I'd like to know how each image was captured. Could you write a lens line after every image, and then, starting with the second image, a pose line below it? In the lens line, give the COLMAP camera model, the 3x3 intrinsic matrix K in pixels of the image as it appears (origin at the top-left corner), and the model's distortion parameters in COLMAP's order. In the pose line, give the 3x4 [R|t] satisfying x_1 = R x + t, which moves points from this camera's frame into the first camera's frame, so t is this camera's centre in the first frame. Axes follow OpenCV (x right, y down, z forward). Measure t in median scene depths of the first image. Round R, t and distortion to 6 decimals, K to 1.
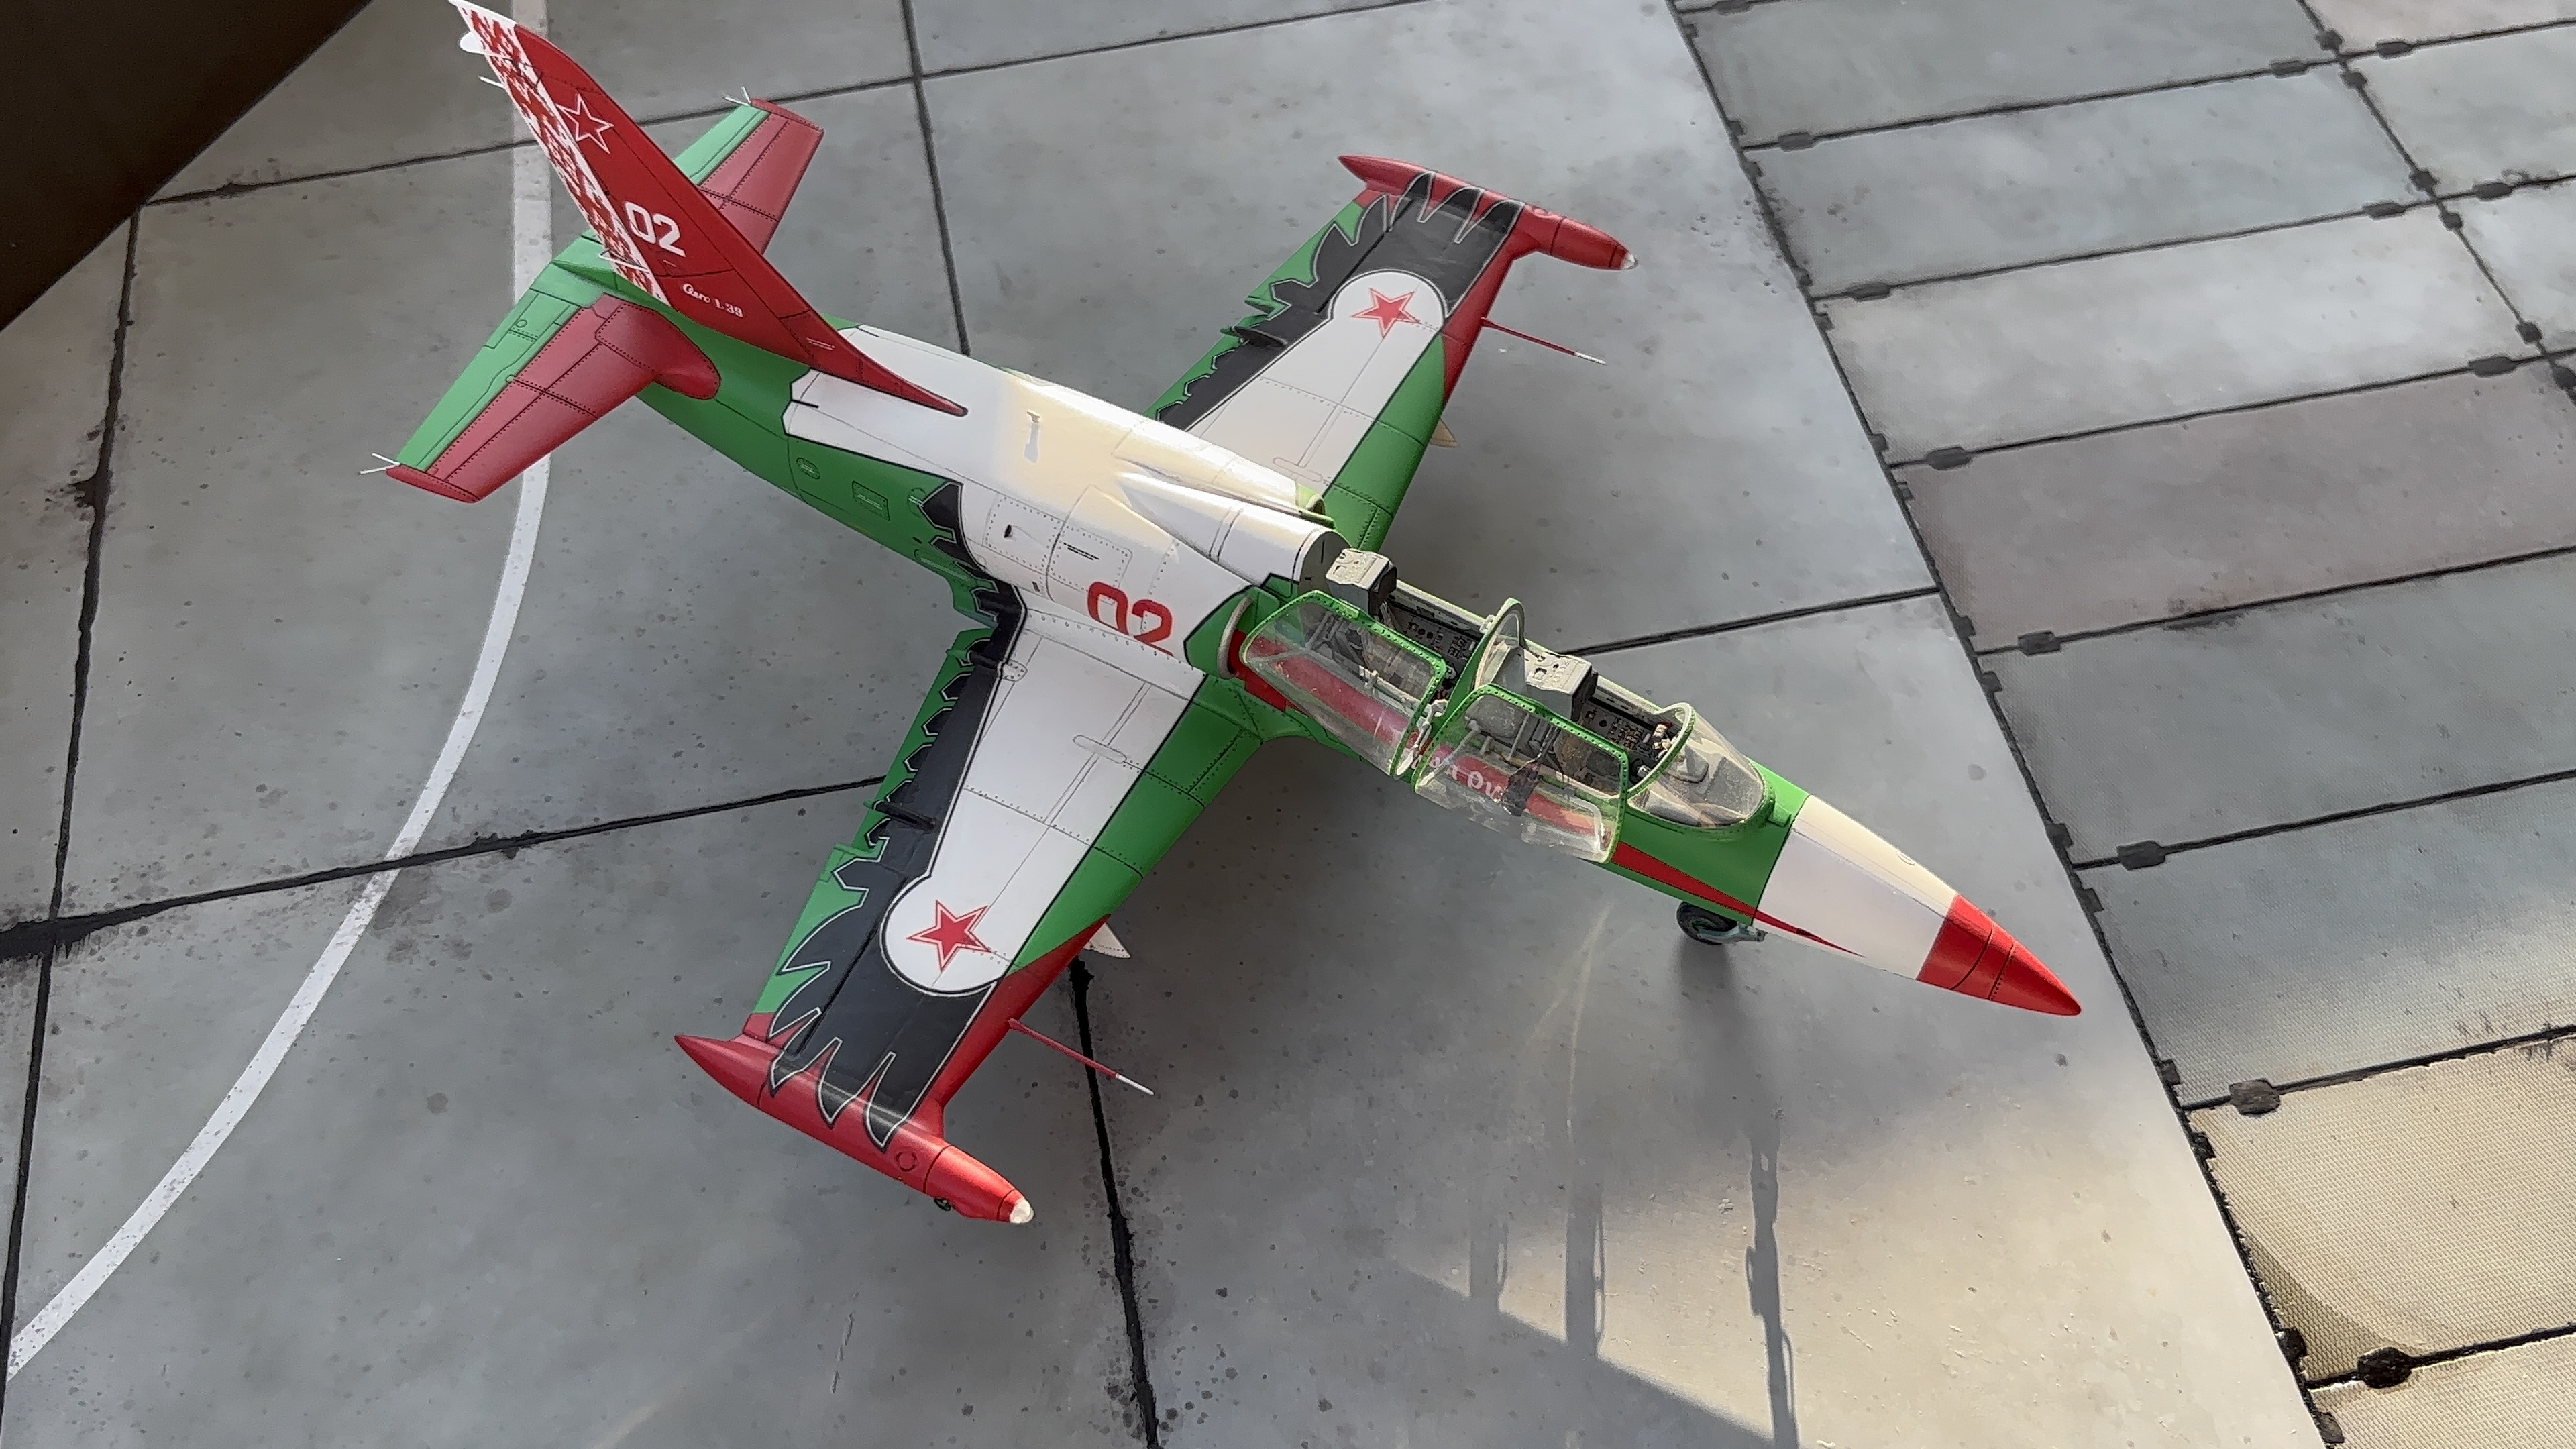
lens RADIAL K [[2363.0, 0, 1302.2], [0, 2363.0, 734.4], [0, 0, 1]] dist [-0.022035, 0.000000]
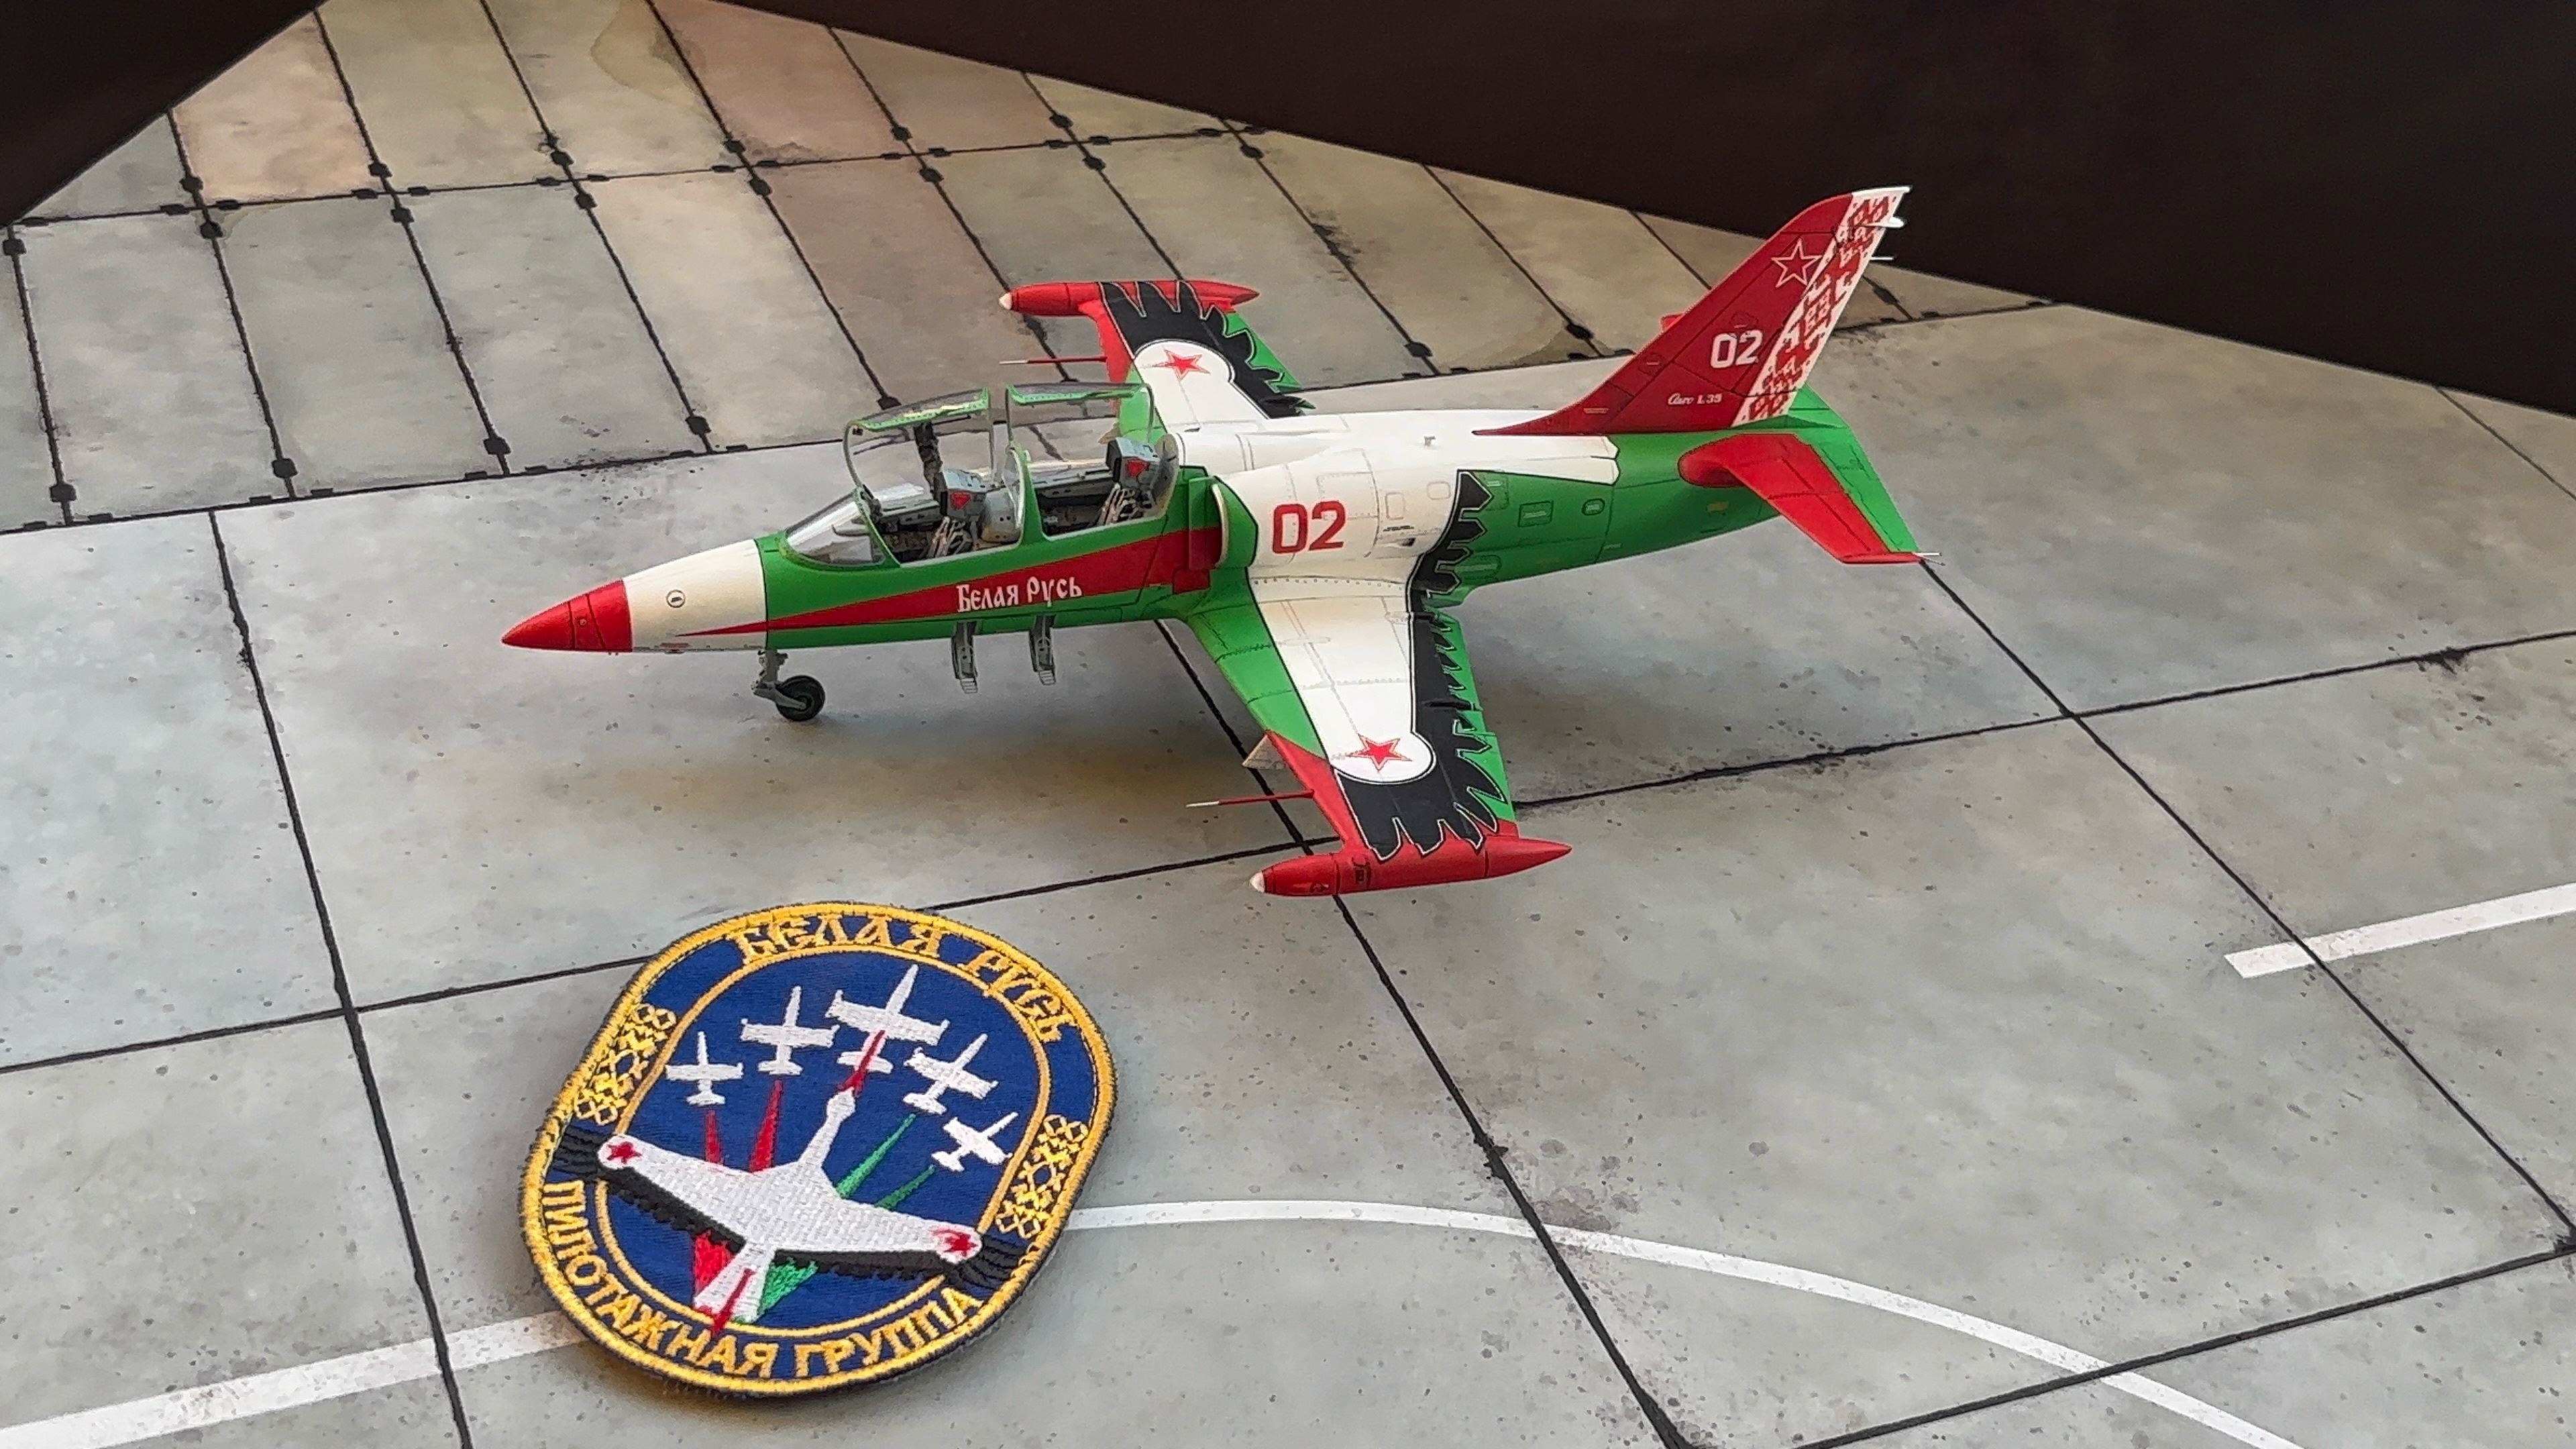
lens RADIAL K [[3339.6, 0, 1301.4], [0, 3339.6, 730.5], [0, 0, 1]] dist [0.051621, 0.000000]
pose [[-0.187462, -0.575485, 0.796037, -1.388544], [0.745641, 0.444183, 0.496710, -0.830827], [-0.639436, 0.686672, 0.345838, 0.423130]]
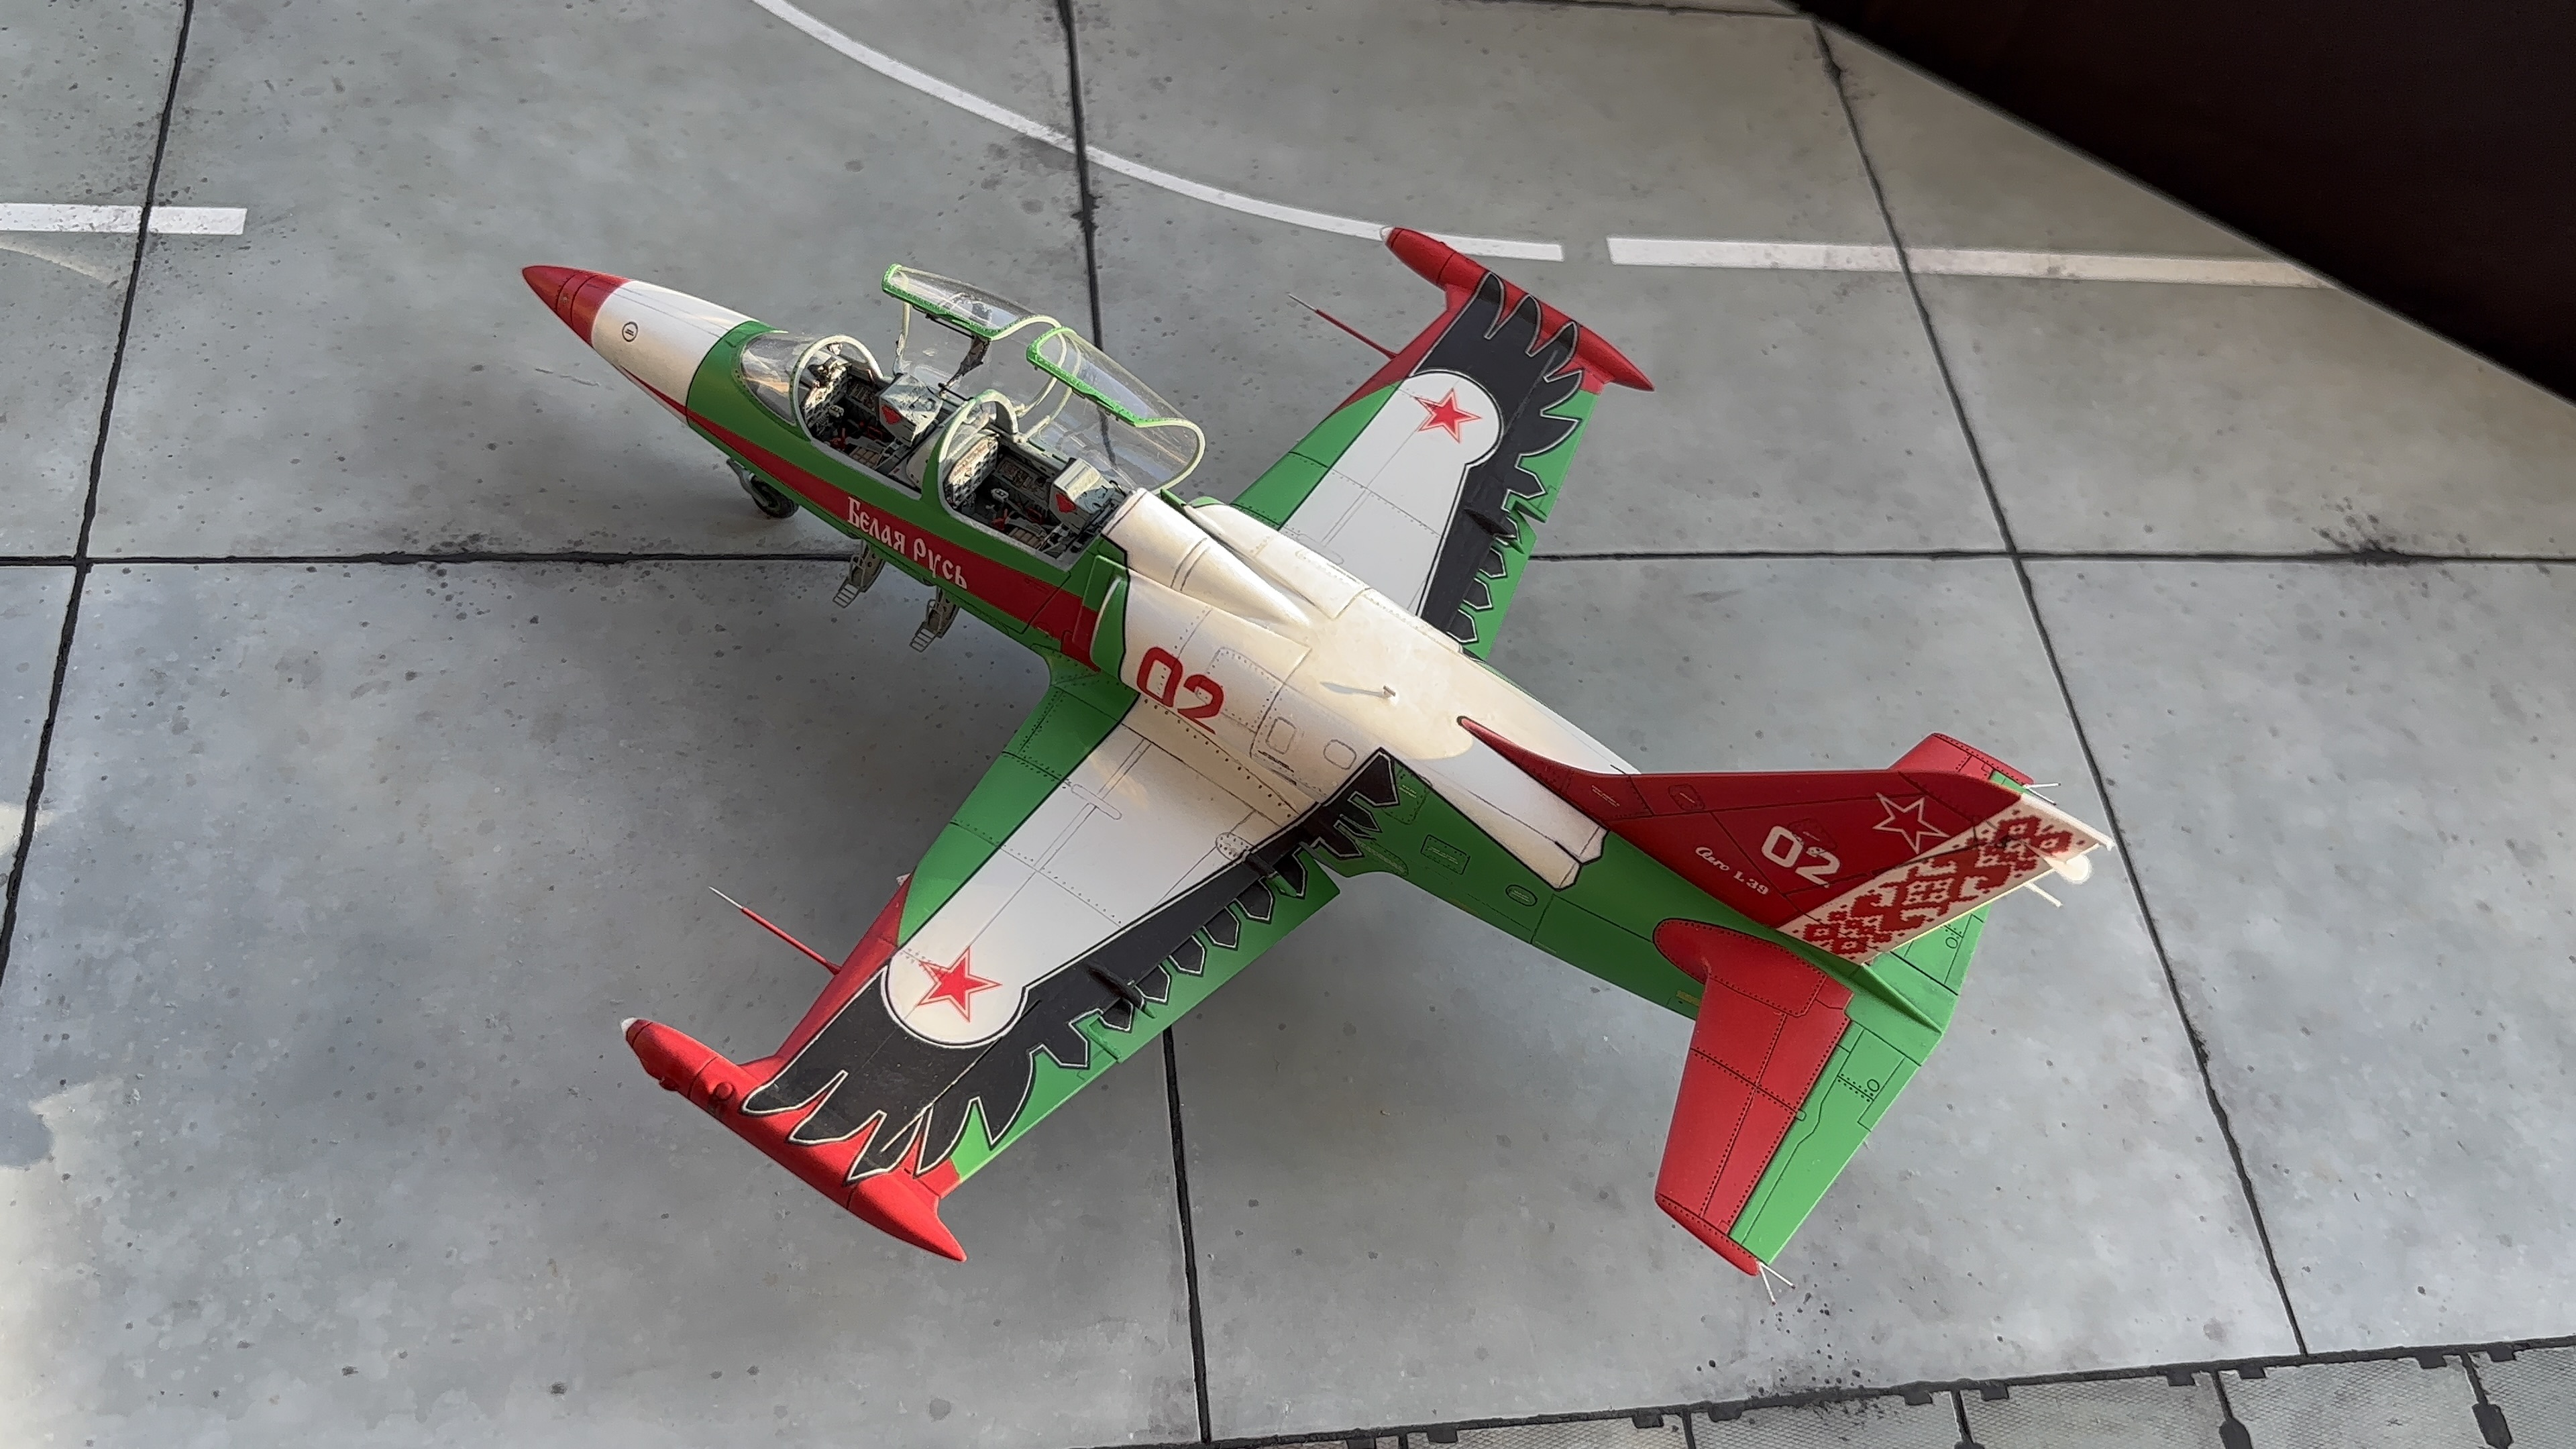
lens RADIAL K [[2363.0, 0, 1277.0], [0, 2363.0, 726.8], [0, 0, 1]] dist [-0.022035, 0.000000]
pose [[-0.089603, 0.824361, -0.558928, 0.557889], [-0.892302, 0.182860, 0.412746, -0.499552], [0.442457, 0.535716, 0.719194, 0.311245]]
